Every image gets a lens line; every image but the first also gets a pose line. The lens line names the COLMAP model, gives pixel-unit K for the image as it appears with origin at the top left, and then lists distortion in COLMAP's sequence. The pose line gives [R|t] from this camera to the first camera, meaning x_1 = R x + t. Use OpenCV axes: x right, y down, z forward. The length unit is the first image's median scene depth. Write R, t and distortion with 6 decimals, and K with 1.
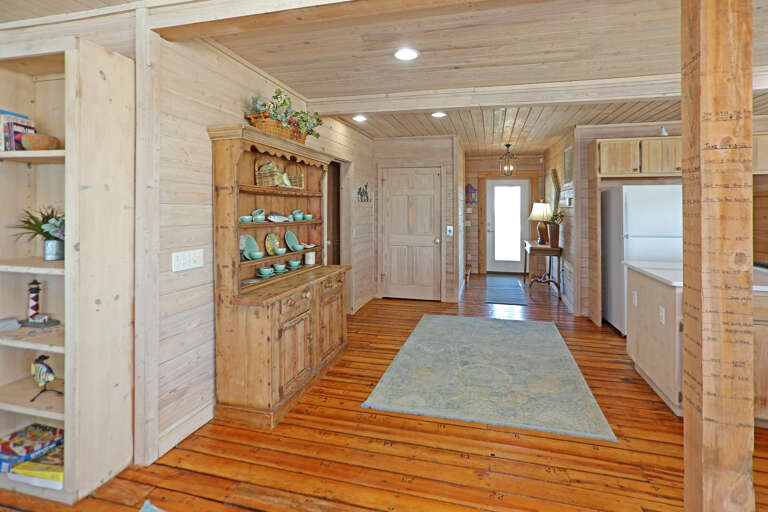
lens RADIAL K [[389.0, 0, 384.8], [0, 389.0, 198.9], [0, 0, 1]] dist [-0.003564, -0.000501]
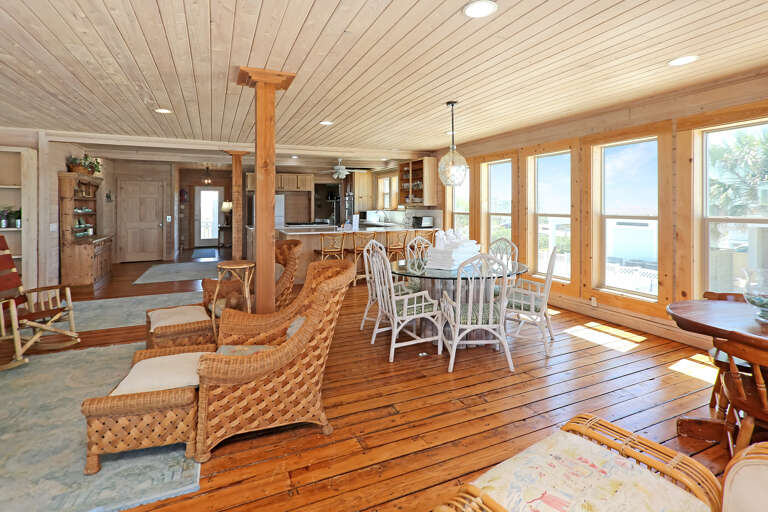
lens RADIAL K [[389.0, 0, 384.8], [0, 389.0, 198.9], [0, 0, 1]] dist [-0.003564, -0.000501]
pose [[0.775232, 0.000922, 0.631676, -0.172082], [-0.007099, 0.999949, 0.007252, -0.023328], [-0.631637, -0.010106, 0.775199, -0.903658]]
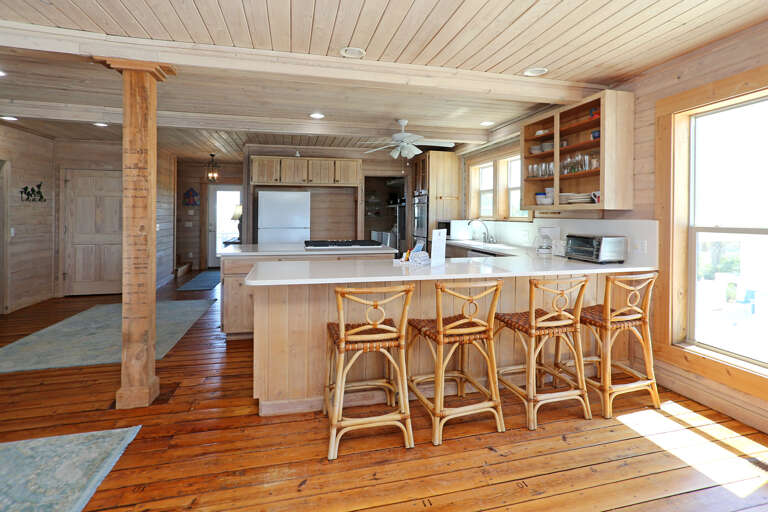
lens RADIAL K [[382.2, 0, 381.8], [0, 382.2, 212.7], [0, 0, 1]] dist [-0.019191, 0.021681]
pose [[0.878851, 0.001606, 0.477094, 0.248150], [-0.011744, 0.999764, 0.018269, 0.007495], [-0.476952, -0.021659, 0.878662, -0.270307]]
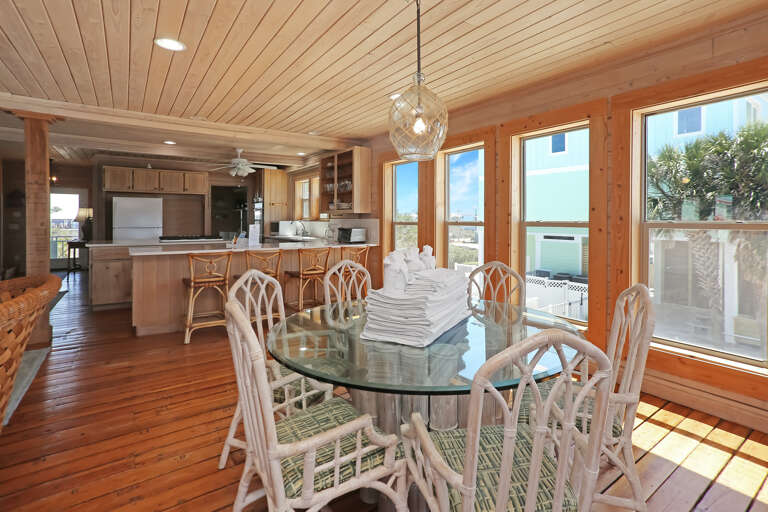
lens RADIAL K [[375.6, 0, 377.1], [0, 375.6, 223.6], [0, 0, 1]] dist [-0.002752, 0.025373]
pose [[0.656917, -0.012088, 0.753866, 0.101486], [-0.017997, 0.999335, 0.031706, 0.004549], [-0.753748, -0.034396, 0.656262, -0.619355]]
